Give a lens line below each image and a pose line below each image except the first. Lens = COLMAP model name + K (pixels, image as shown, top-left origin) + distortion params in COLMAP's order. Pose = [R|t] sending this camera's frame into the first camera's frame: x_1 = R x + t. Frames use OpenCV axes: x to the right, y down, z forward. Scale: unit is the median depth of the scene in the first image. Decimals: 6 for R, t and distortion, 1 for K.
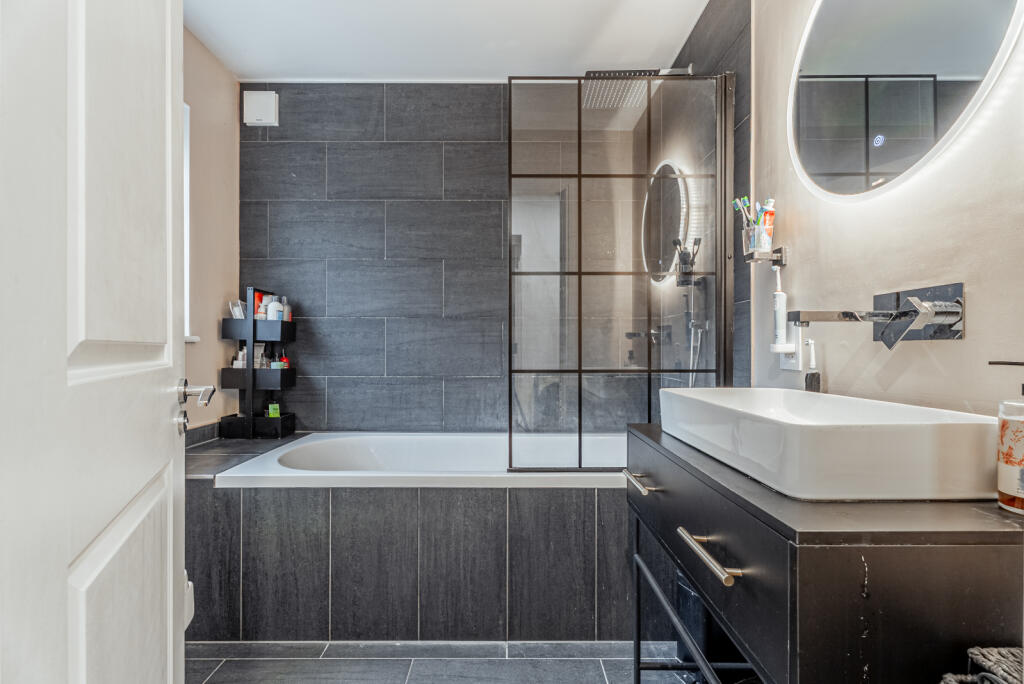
lens RADIAL K [[463.0, 0, 509.8], [0, 463.0, 347.4], [0, 0, 1]] dist [0.000748, -0.000712]
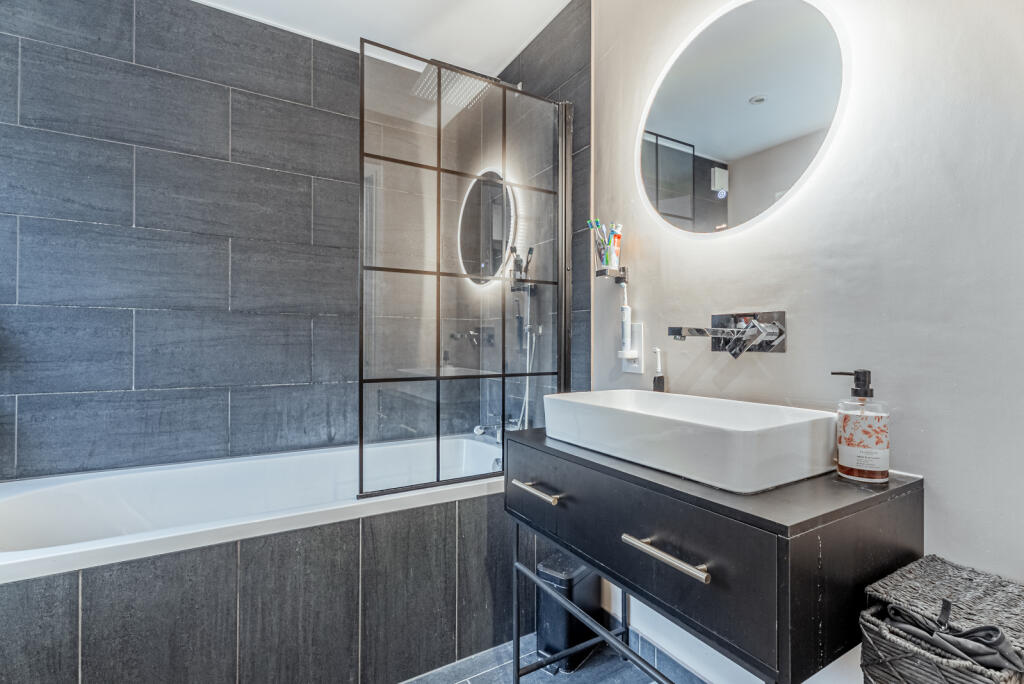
lens RADIAL K [[463.0, 0, 513.1], [0, 463.0, 339.1], [0, 0, 1]] dist [0.000748, -0.000712]
pose [[0.856984, 0.004819, 0.515320, -0.203343], [-0.003499, 0.999988, -0.003533, -0.024841], [-0.515331, 0.001224, 0.856991, 0.121751]]
